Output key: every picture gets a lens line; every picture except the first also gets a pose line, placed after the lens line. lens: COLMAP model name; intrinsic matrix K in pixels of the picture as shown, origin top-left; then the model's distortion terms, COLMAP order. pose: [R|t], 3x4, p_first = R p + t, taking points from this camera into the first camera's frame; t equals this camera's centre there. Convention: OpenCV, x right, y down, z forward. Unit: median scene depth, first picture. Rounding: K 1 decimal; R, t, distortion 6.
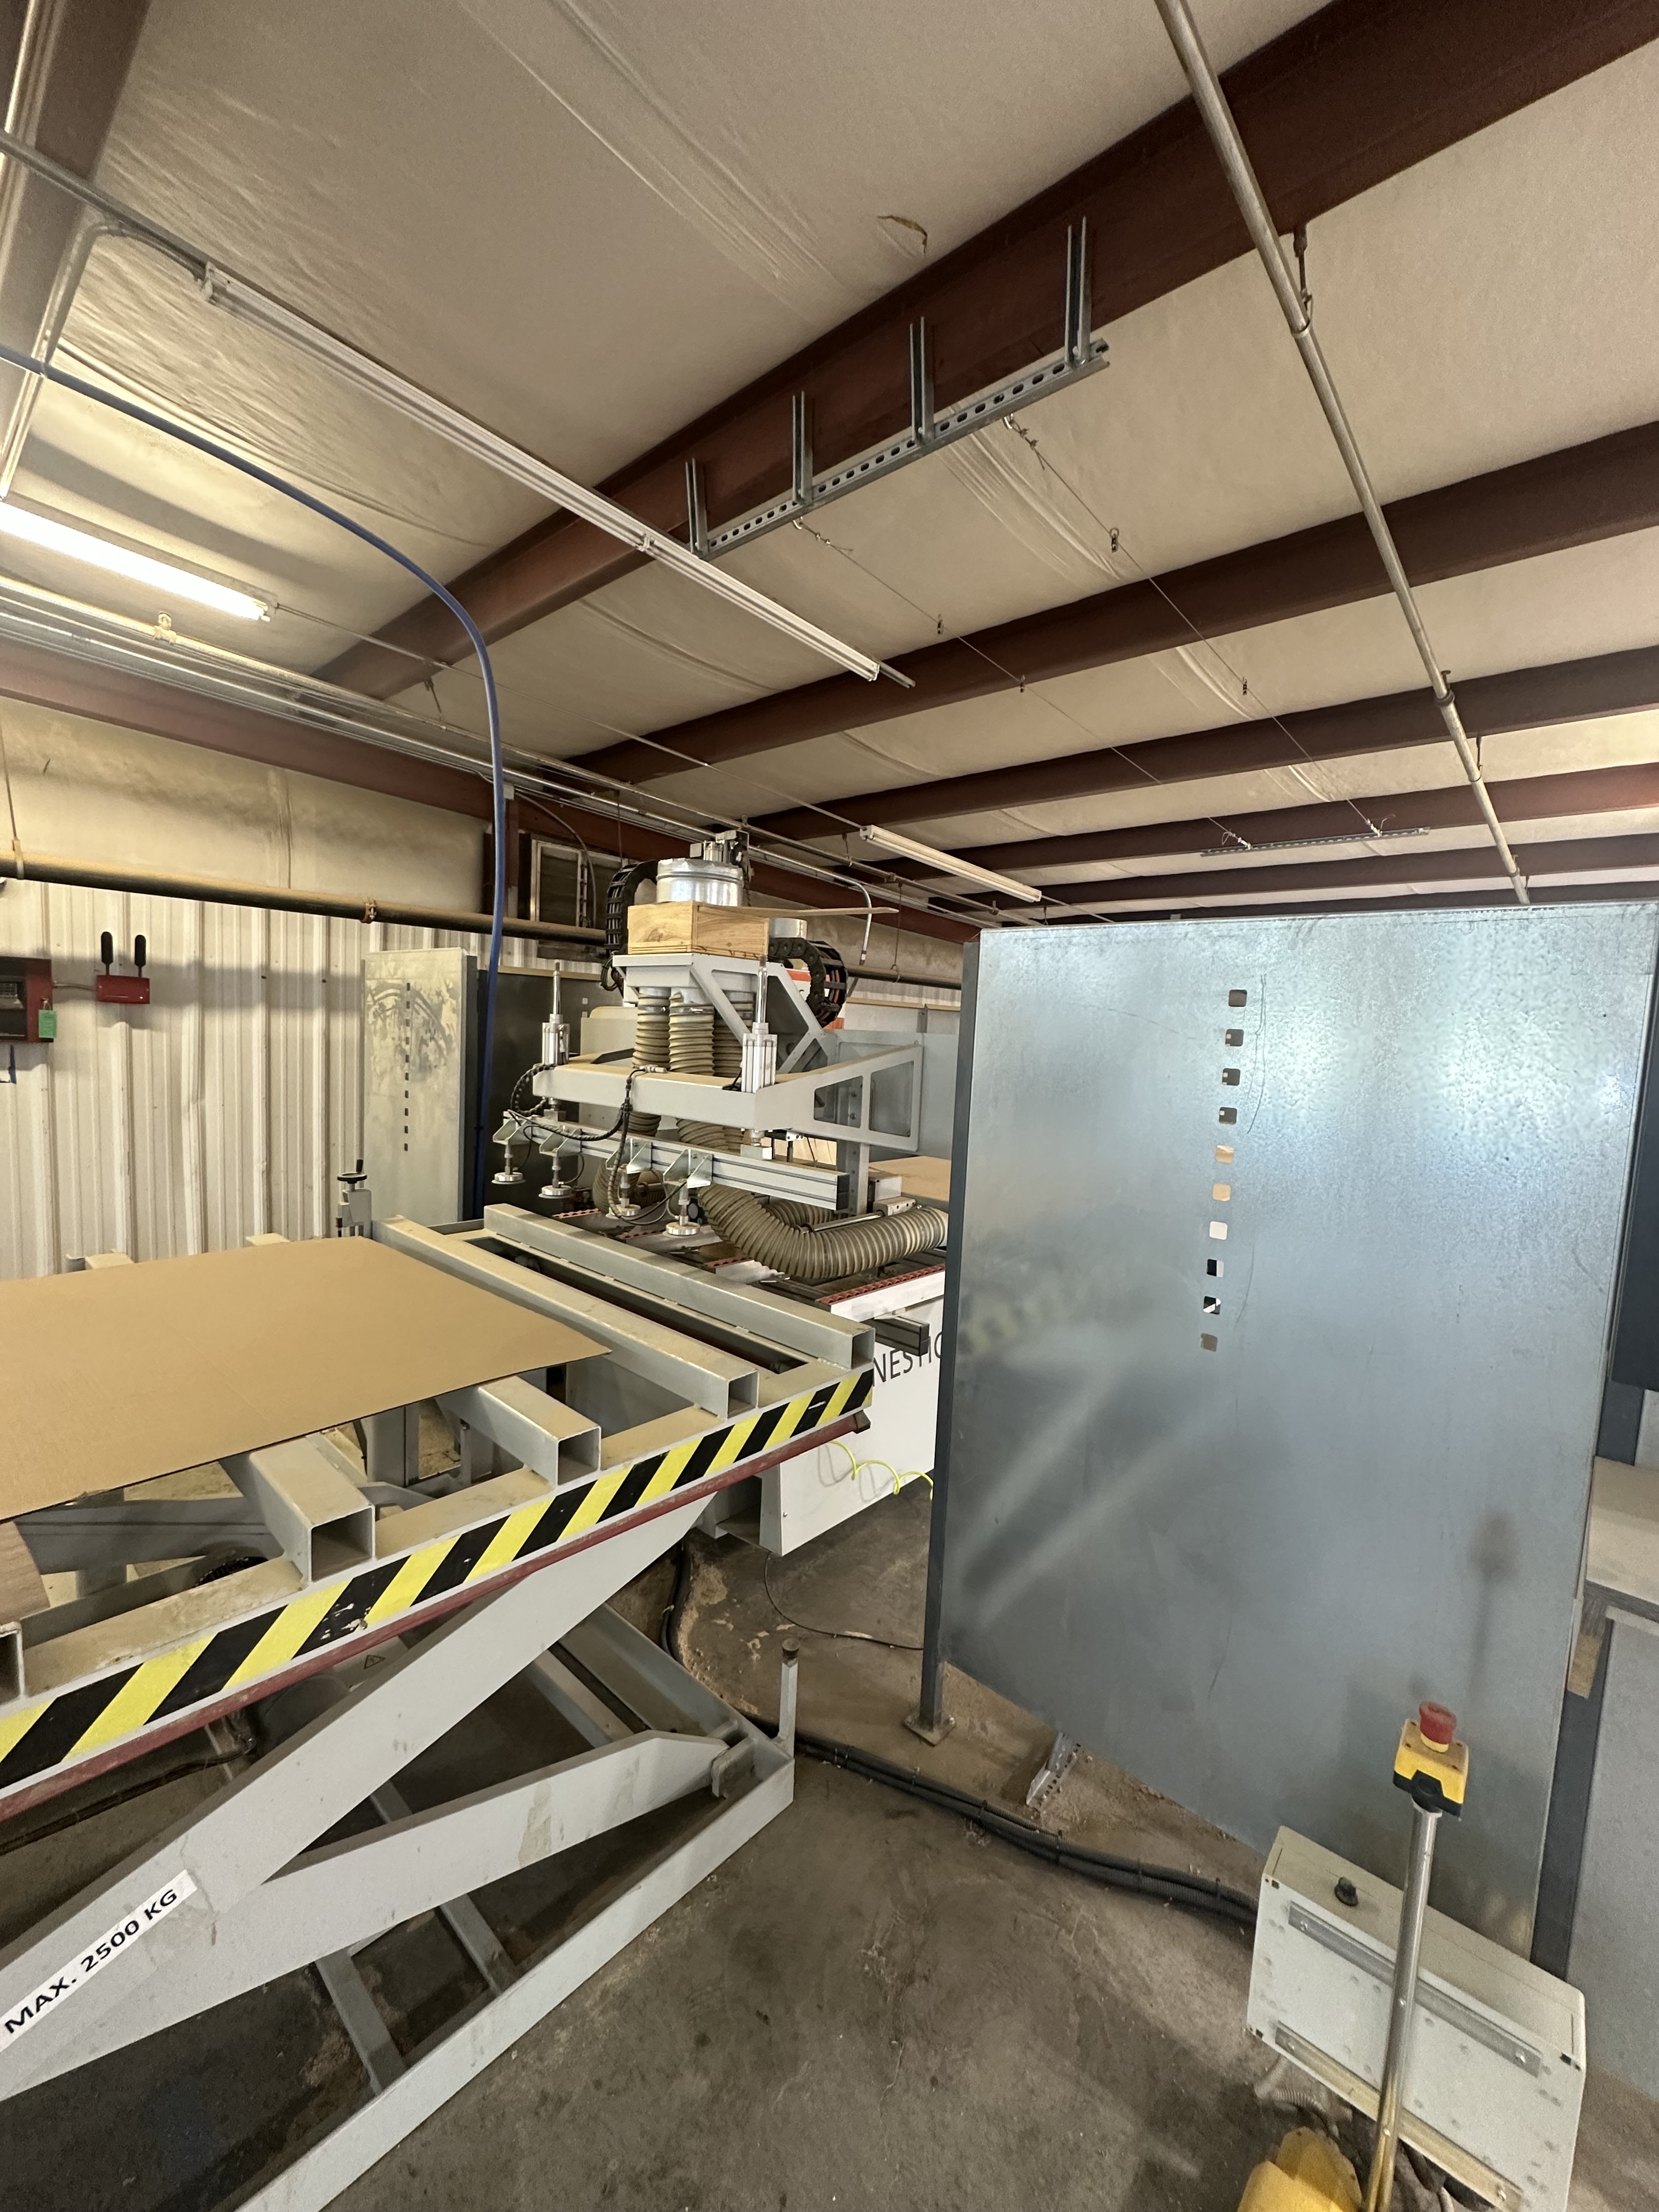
lens RADIAL K [[881.8, 0, 833.6], [0, 881.8, 1106.6], [0, 0, 1]] dist [-0.004384, 0.000889]
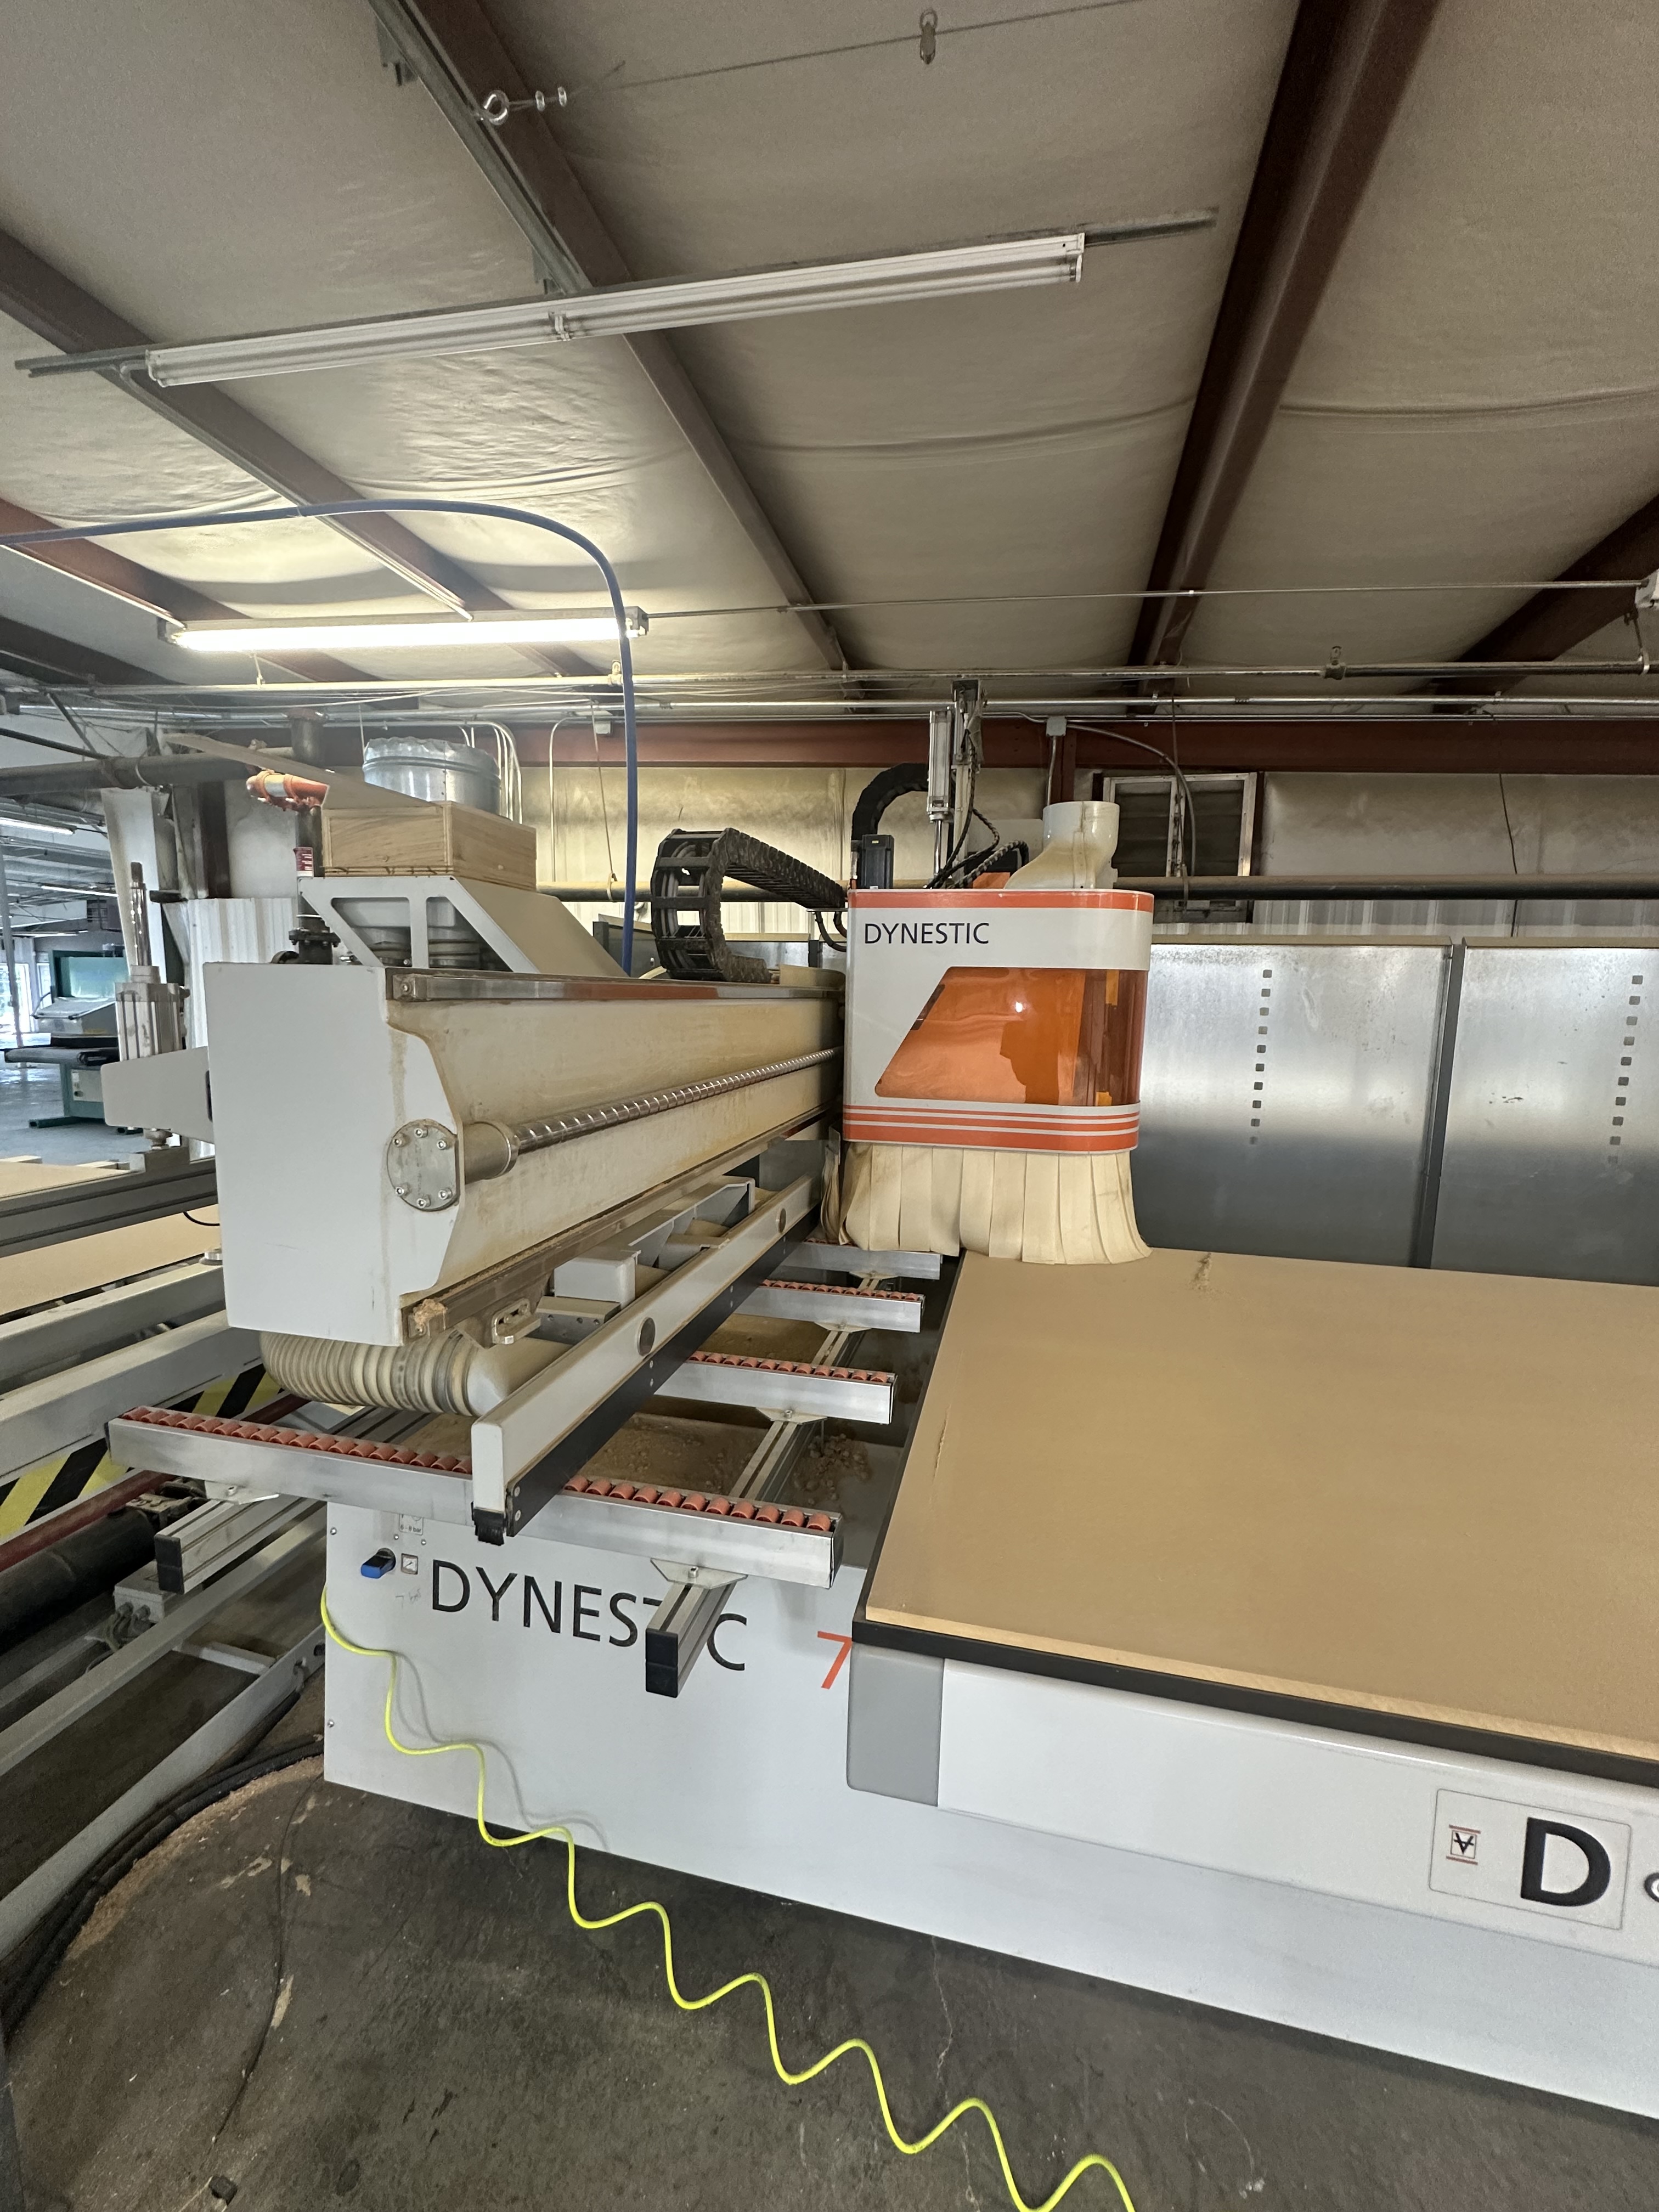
lens RADIAL K [[881.8, 0, 833.6], [0, 881.8, 1106.6], [0, 0, 1]] dist [-0.004384, 0.000889]
pose [[0.483305, 0.074463, -0.872279, 0.347803], [-0.072507, 0.996358, 0.044881, -0.025874], [0.872444, 0.041556, 0.486944, 0.520749]]
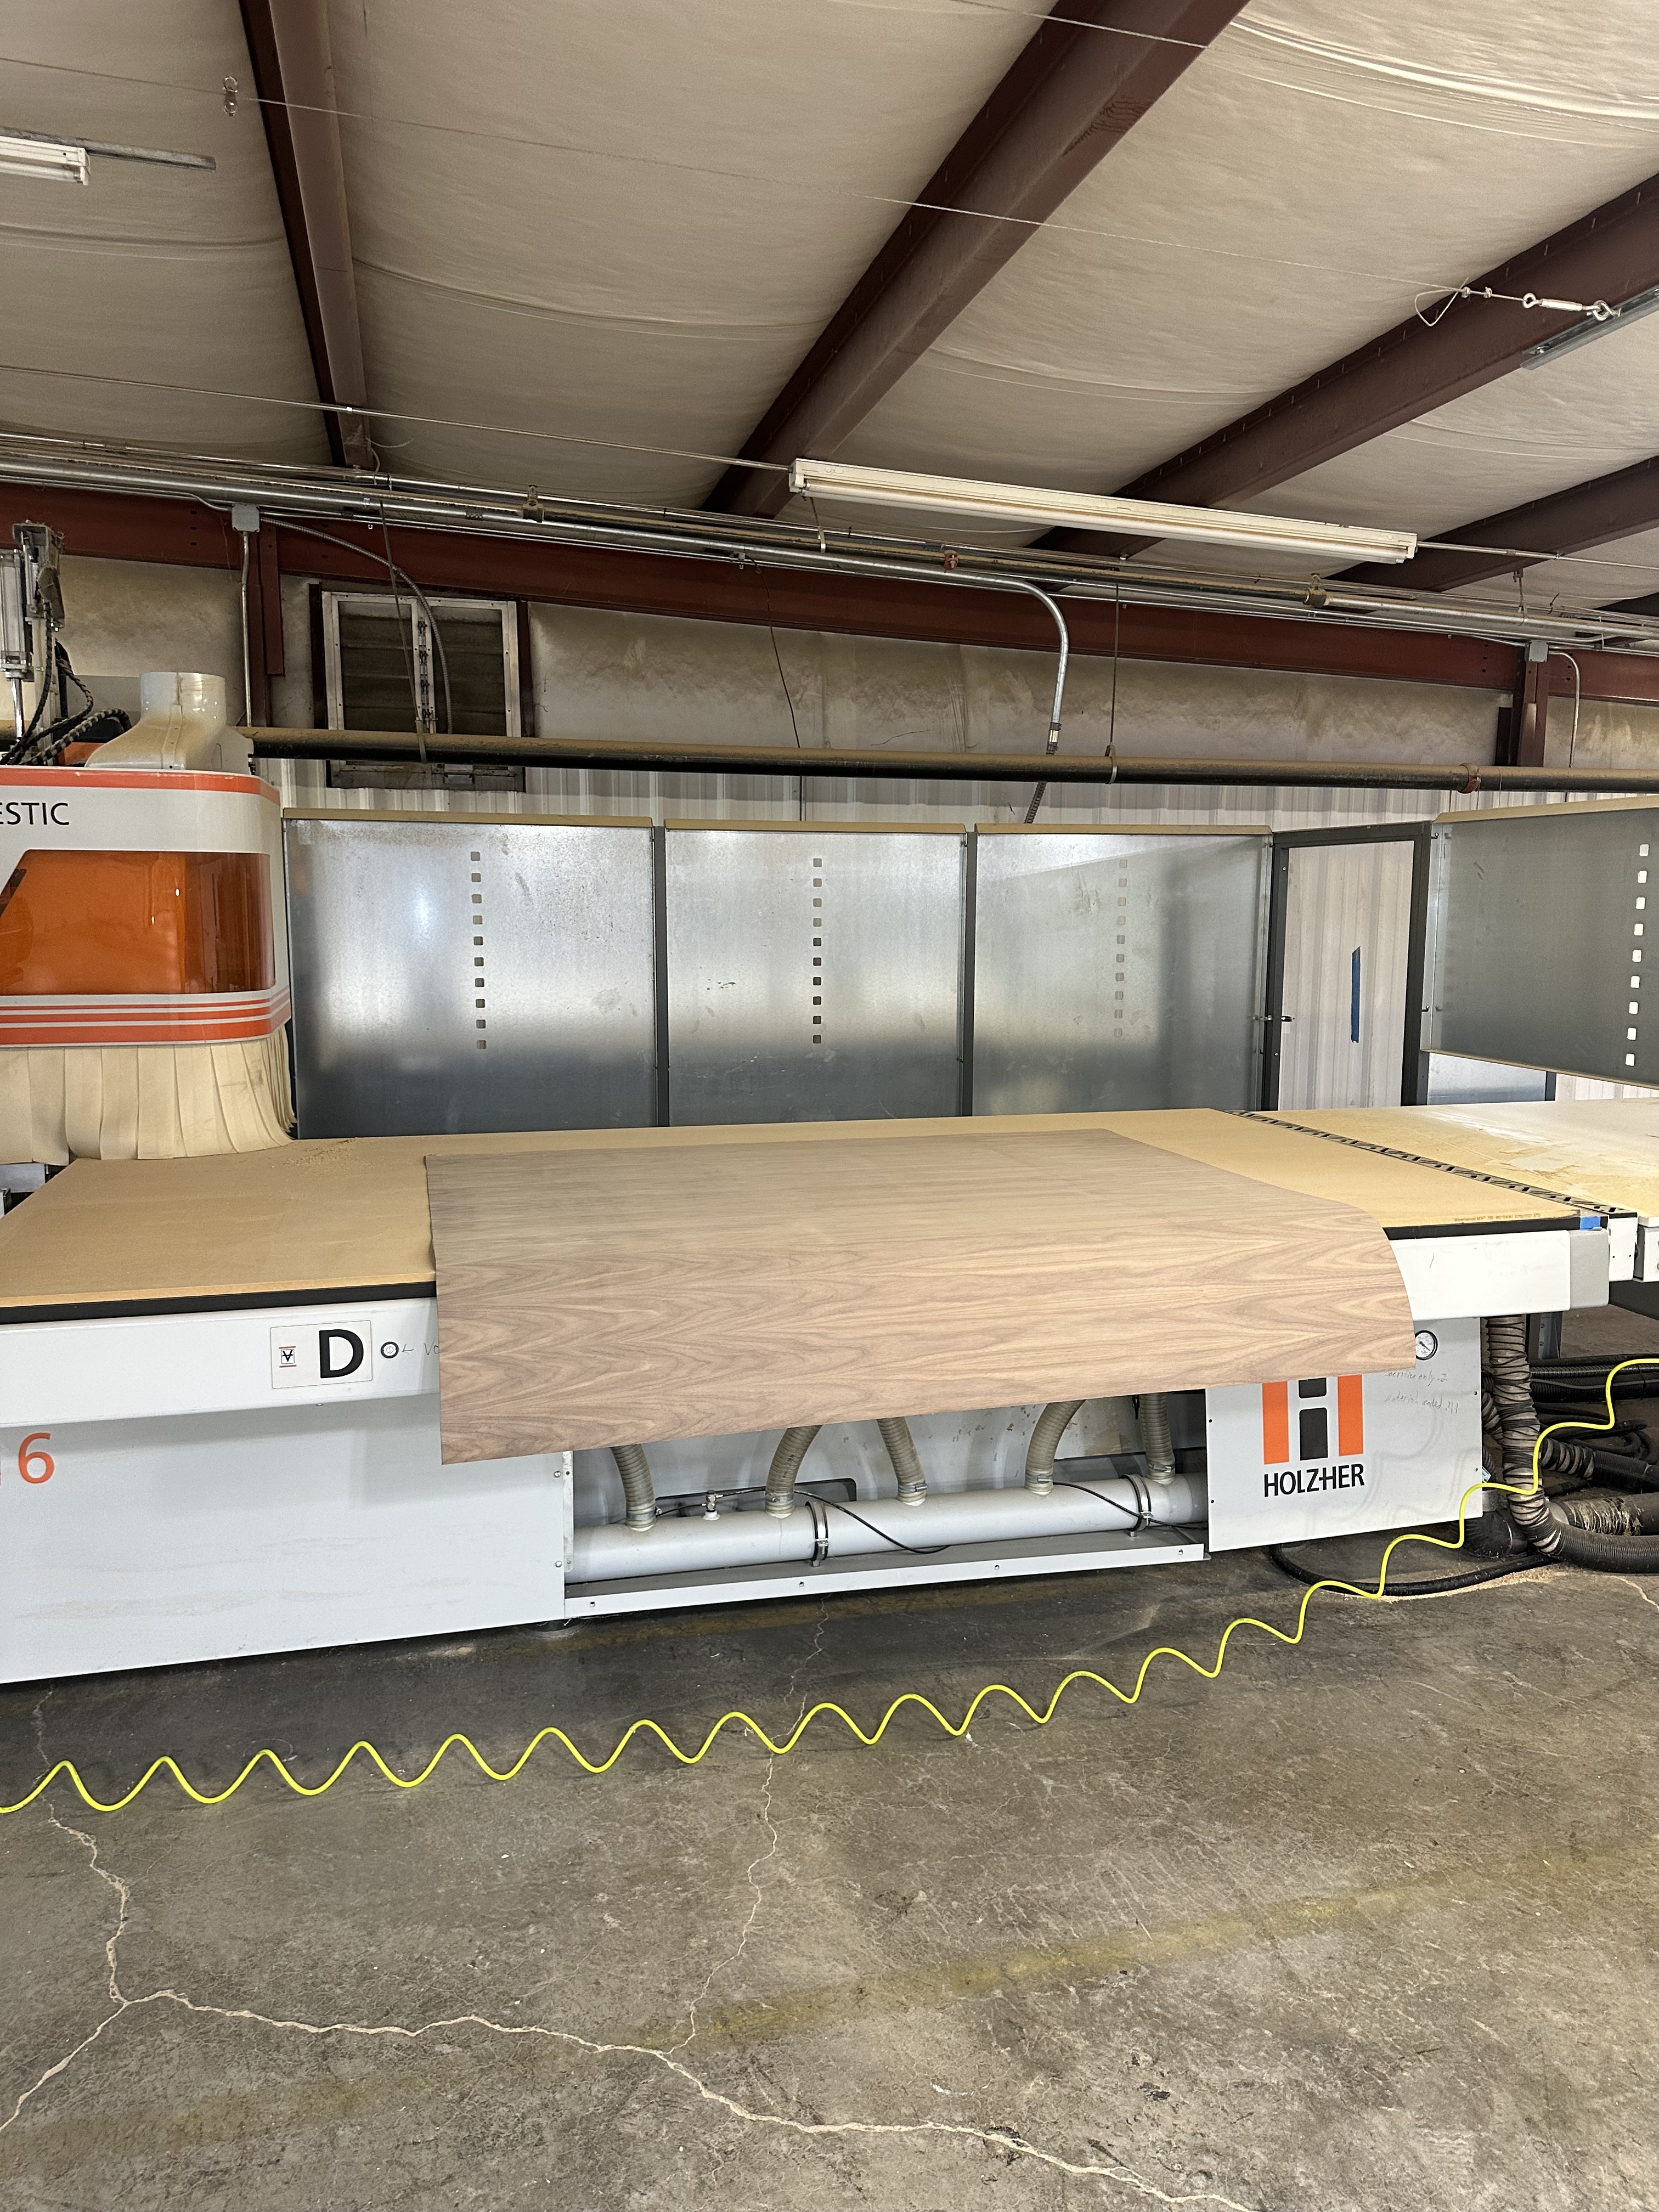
lens RADIAL K [[1529.7, 0, 841.8], [0, 1529.7, 1110.6], [0, 0, 1]] dist [0.183238, -0.387043]
pose [[0.836289, 0.031458, -0.547386, 0.724319], [-0.012255, 0.999176, 0.038699, 0.010136], [0.548153, -0.025655, 0.835985, 0.374489]]
